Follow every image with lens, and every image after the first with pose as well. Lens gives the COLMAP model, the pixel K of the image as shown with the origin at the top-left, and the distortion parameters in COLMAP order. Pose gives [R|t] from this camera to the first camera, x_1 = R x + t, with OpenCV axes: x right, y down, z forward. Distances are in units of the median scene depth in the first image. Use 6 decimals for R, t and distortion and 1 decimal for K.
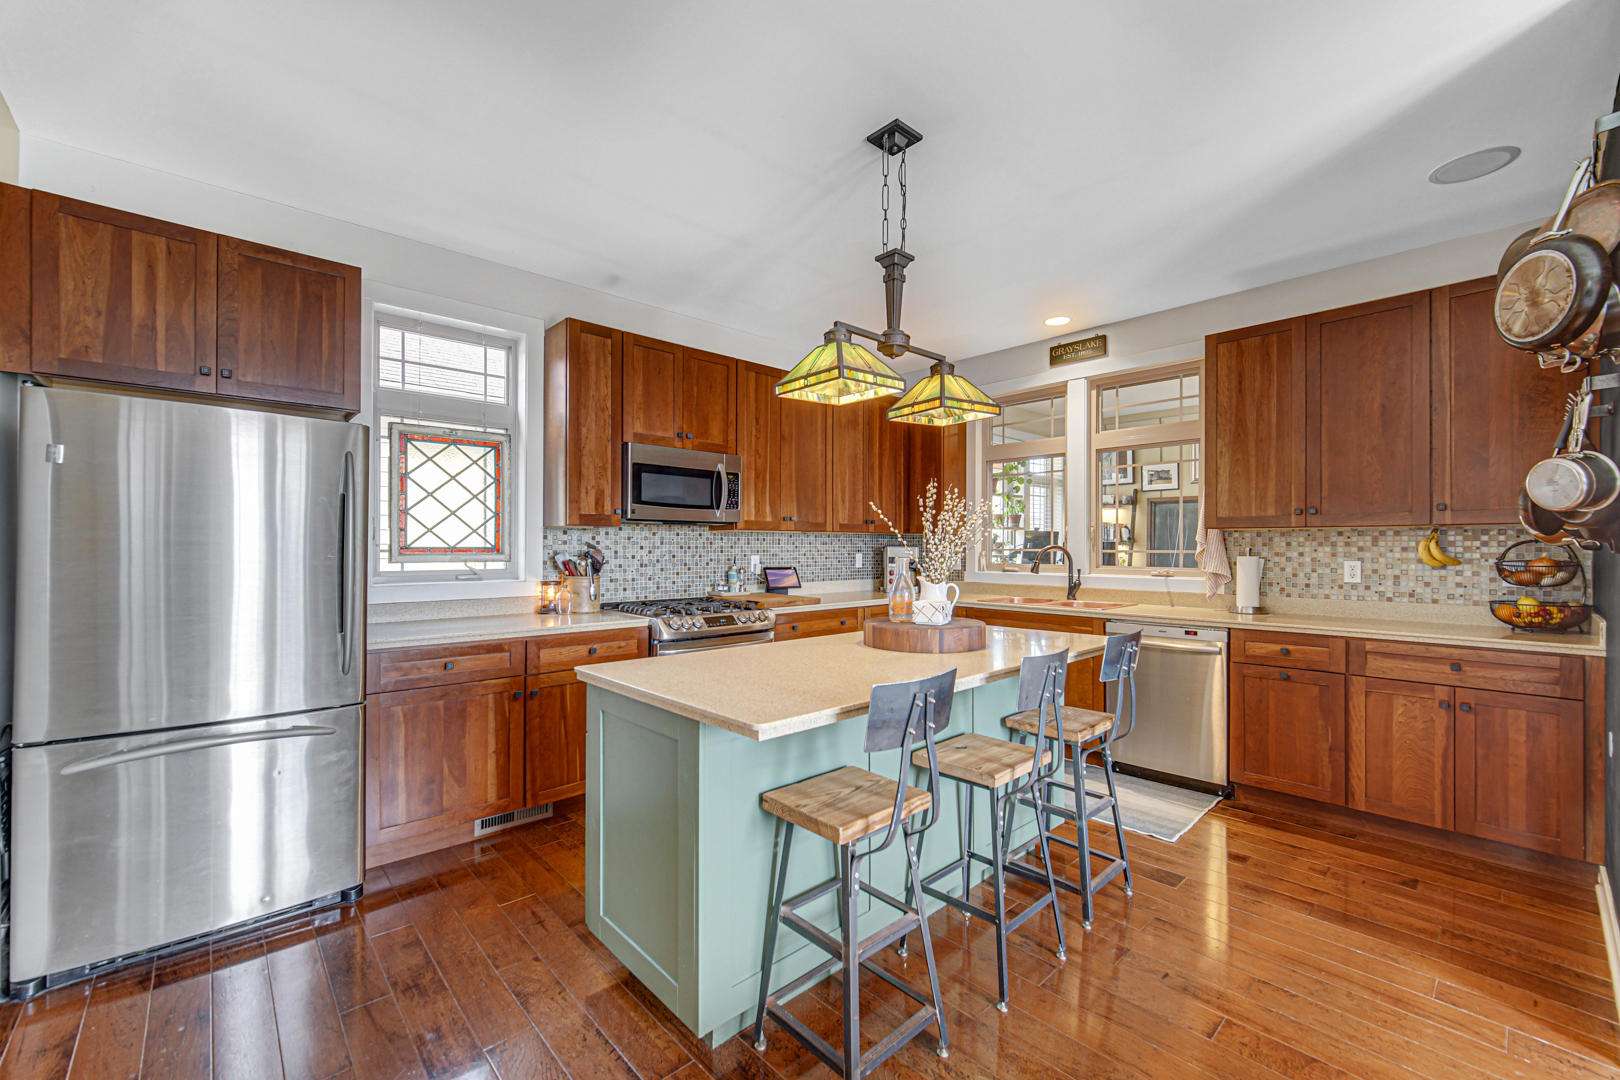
lens RADIAL K [[645.0, 0, 783.3], [0, 645.0, 546.3], [0, 0, 1]] dist [-0.005914, 0.001494]
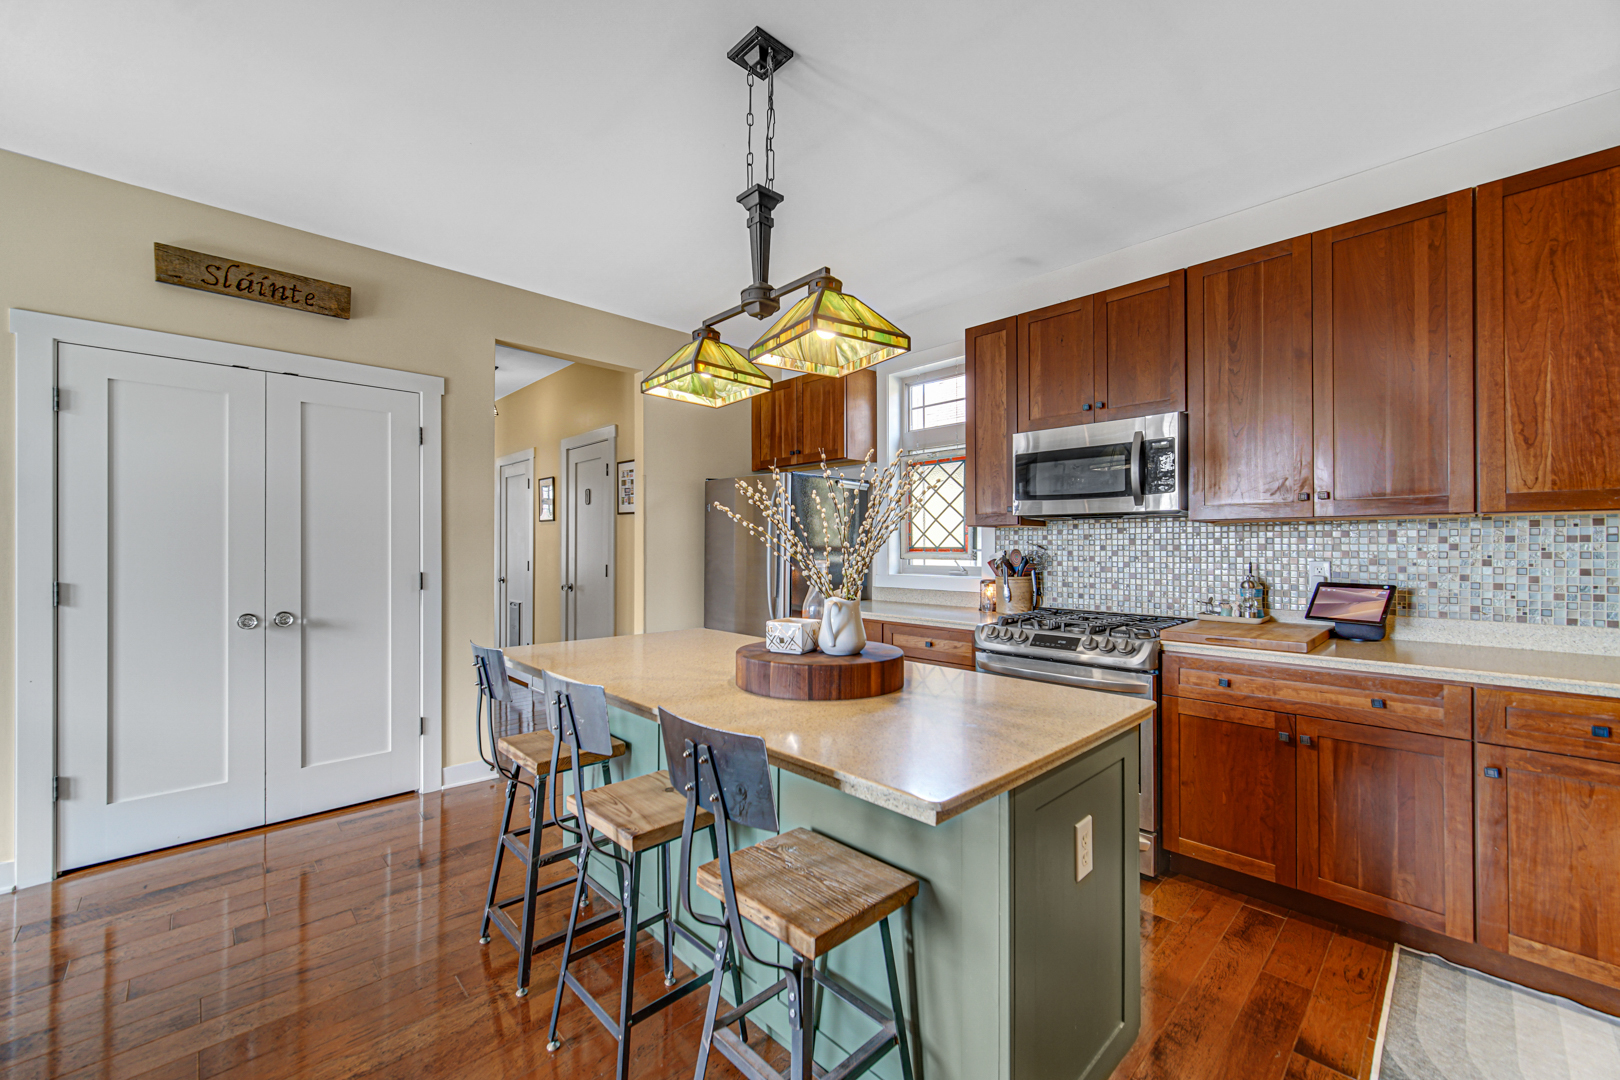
lens RADIAL K [[645.0, 0, 812.4], [0, 645.0, 542.5], [0, 0, 1]] dist [-0.005914, 0.001494]
pose [[0.037811, -0.006785, -0.999262, 0.659638], [0.002269, 0.999975, -0.006704, -0.000187], [0.999282, -0.002014, 0.037826, 0.660880]]
